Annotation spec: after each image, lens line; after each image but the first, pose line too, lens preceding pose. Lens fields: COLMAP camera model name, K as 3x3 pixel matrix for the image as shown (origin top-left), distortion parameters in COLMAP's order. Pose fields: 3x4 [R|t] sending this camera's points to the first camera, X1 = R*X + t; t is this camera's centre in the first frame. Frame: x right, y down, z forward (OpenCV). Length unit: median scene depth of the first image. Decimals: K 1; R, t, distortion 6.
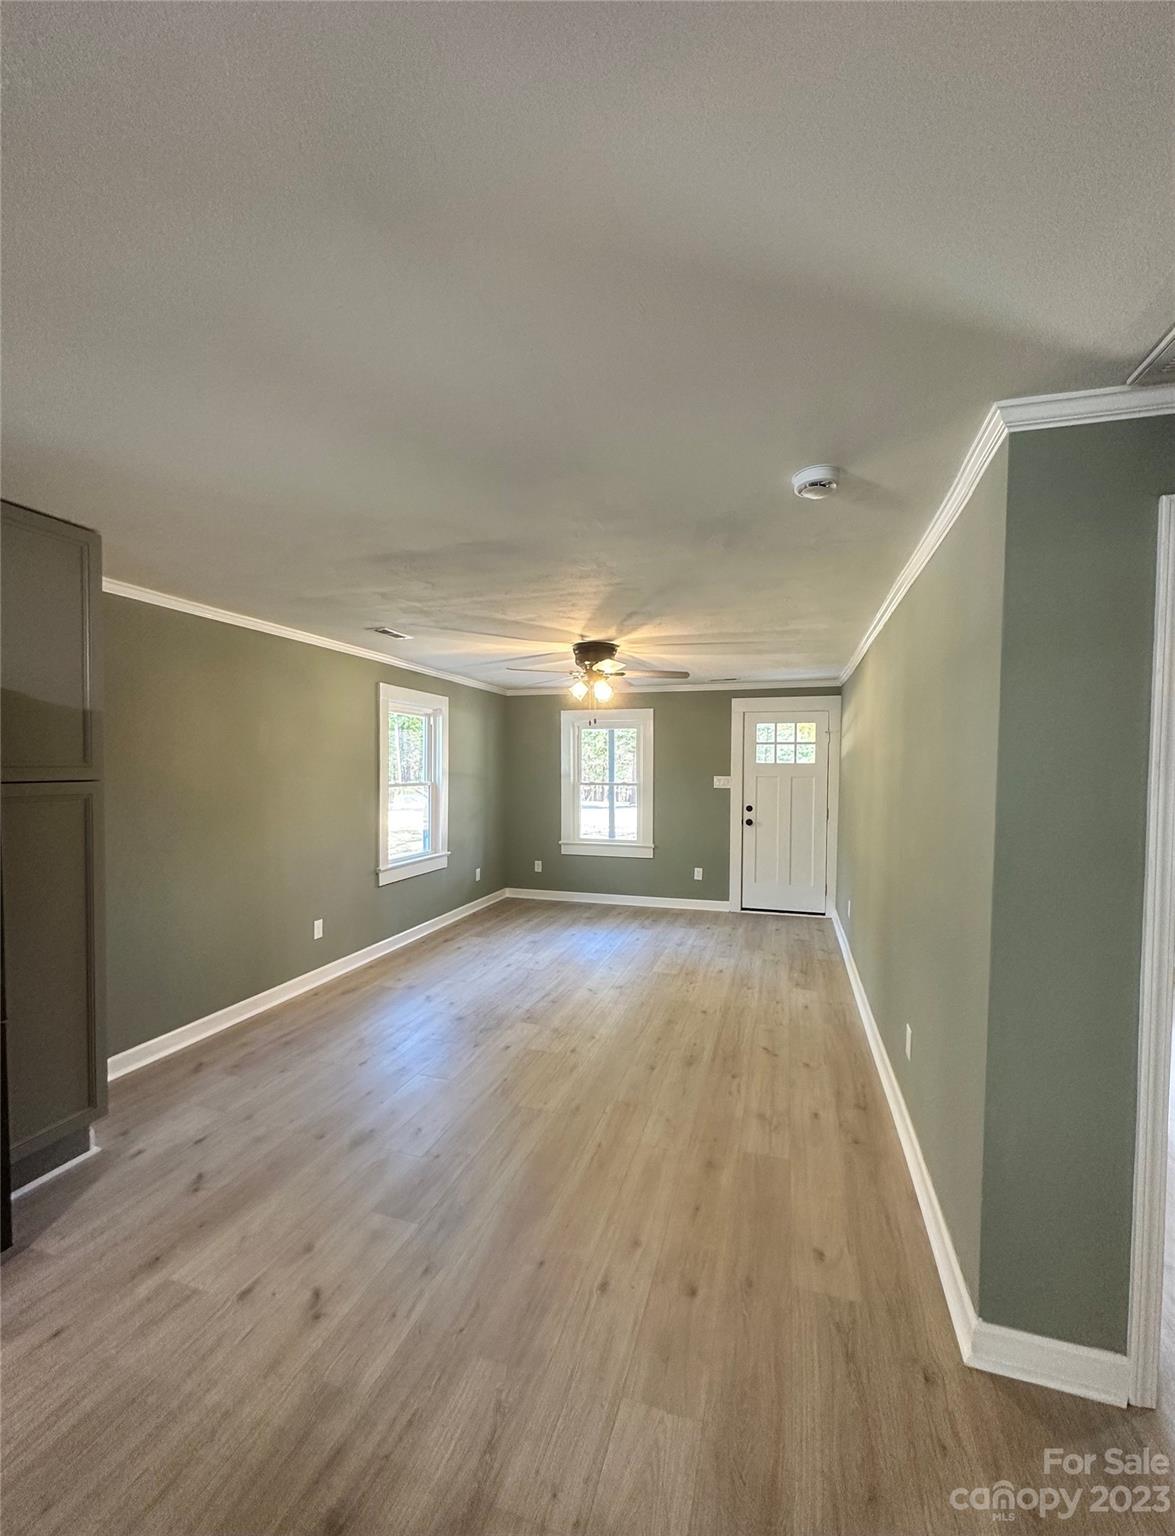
lens RADIAL K [[623.5, 0, 582.8], [0, 623.5, 787.2], [0, 0, 1]] dist [-0.001021, 0.000050]
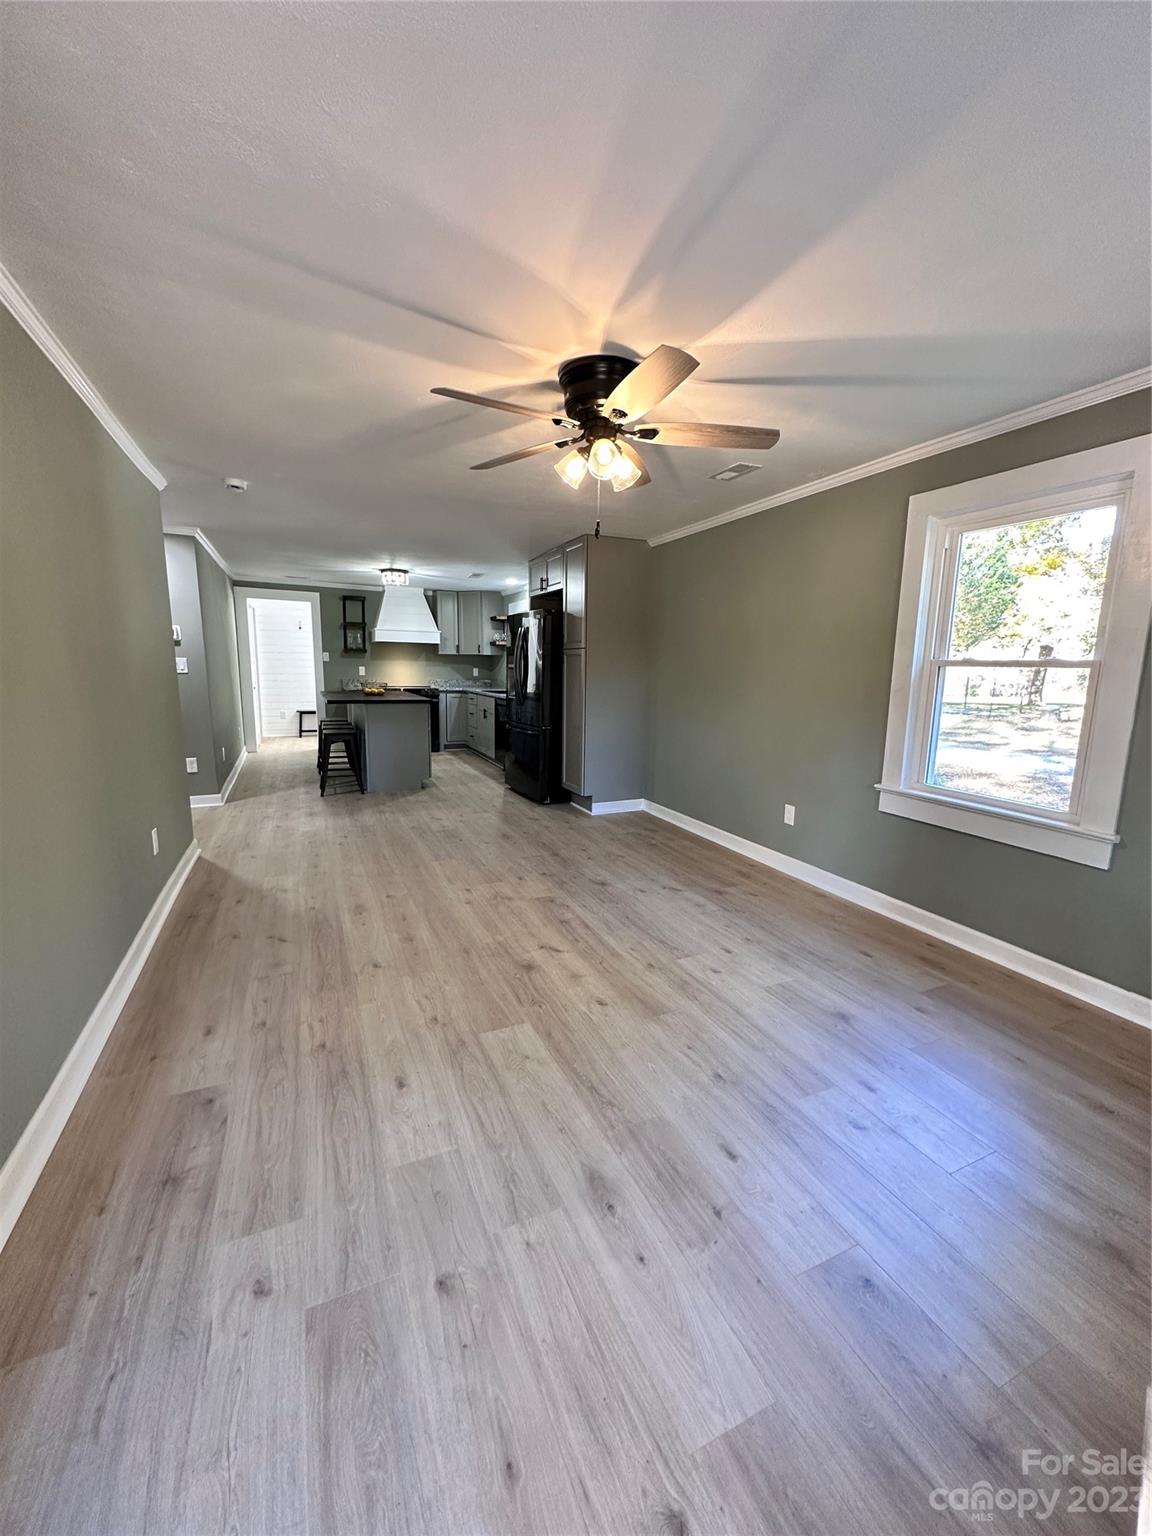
lens RADIAL K [[611.9, 0, 579.2], [0, 611.9, 761.8], [0, 0, 1]] dist [-0.001908, 0.000321]
pose [[-0.735790, 0.088500, -0.671402, 0.411561], [-0.042781, 0.983369, 0.176506, 0.000594], [0.675857, 0.158595, -0.719768, 1.414683]]
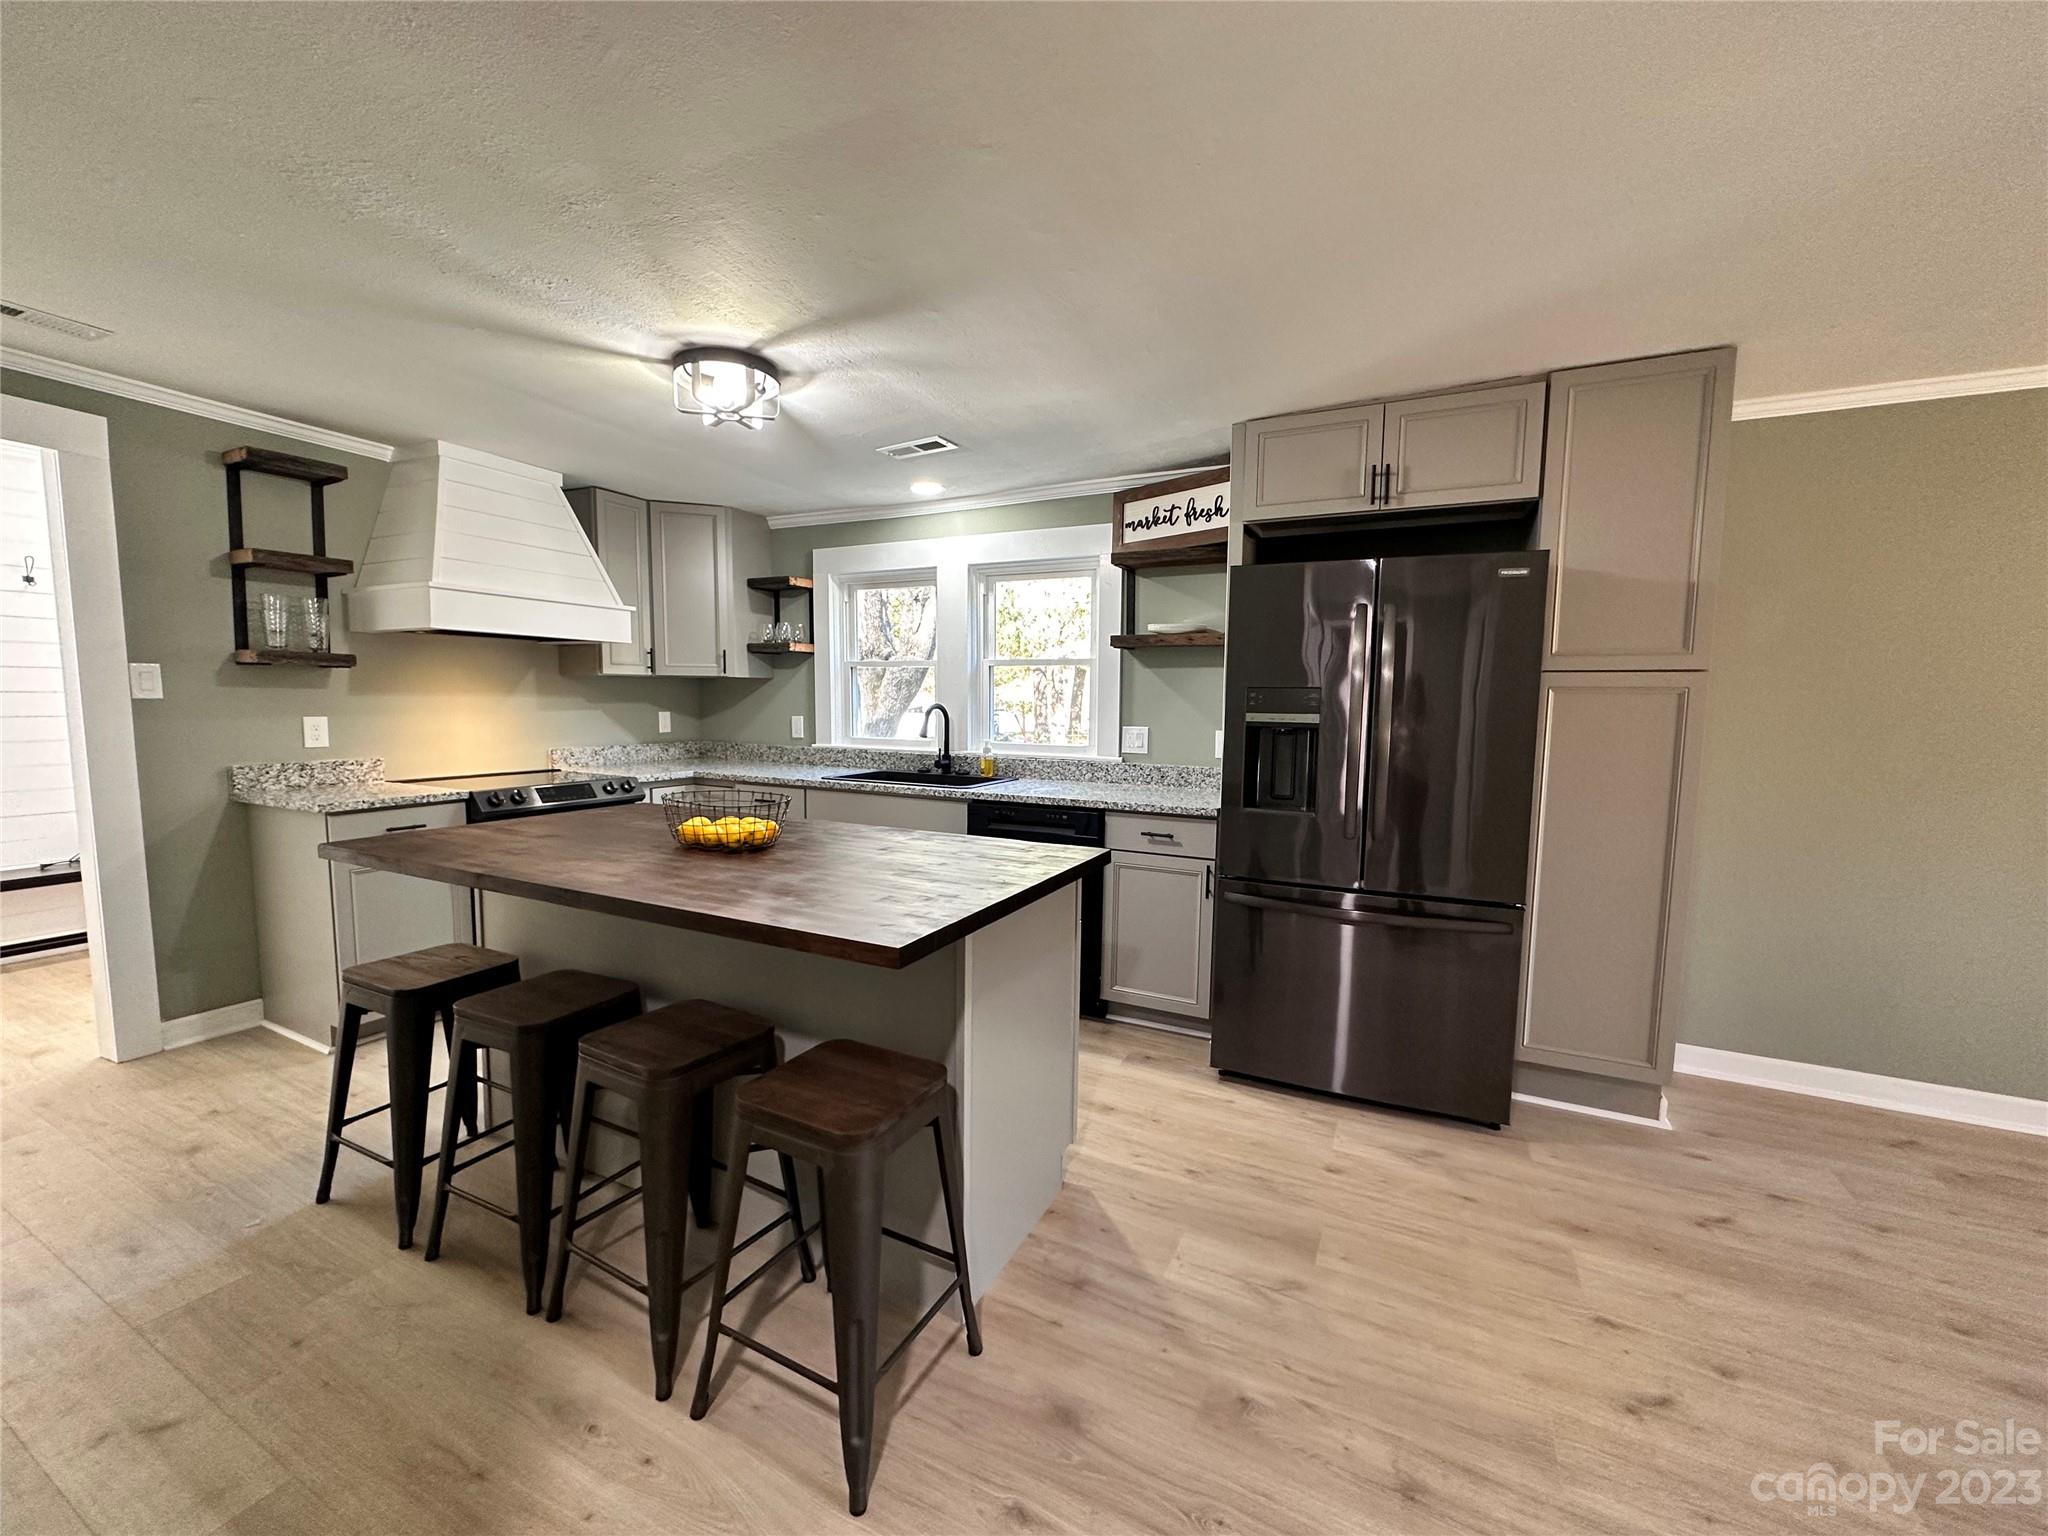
lens RADIAL K [[815.9, 0, 1025.0], [0, 815.9, 772.4], [0, 0, 1]] dist [-0.001908, 0.000321]
pose [[-0.146511, 0.084728, -0.985574, 0.198915], [-0.043789, 0.994793, 0.092030, 0.032310], [0.988239, 0.056641, -0.142038, 0.161552]]
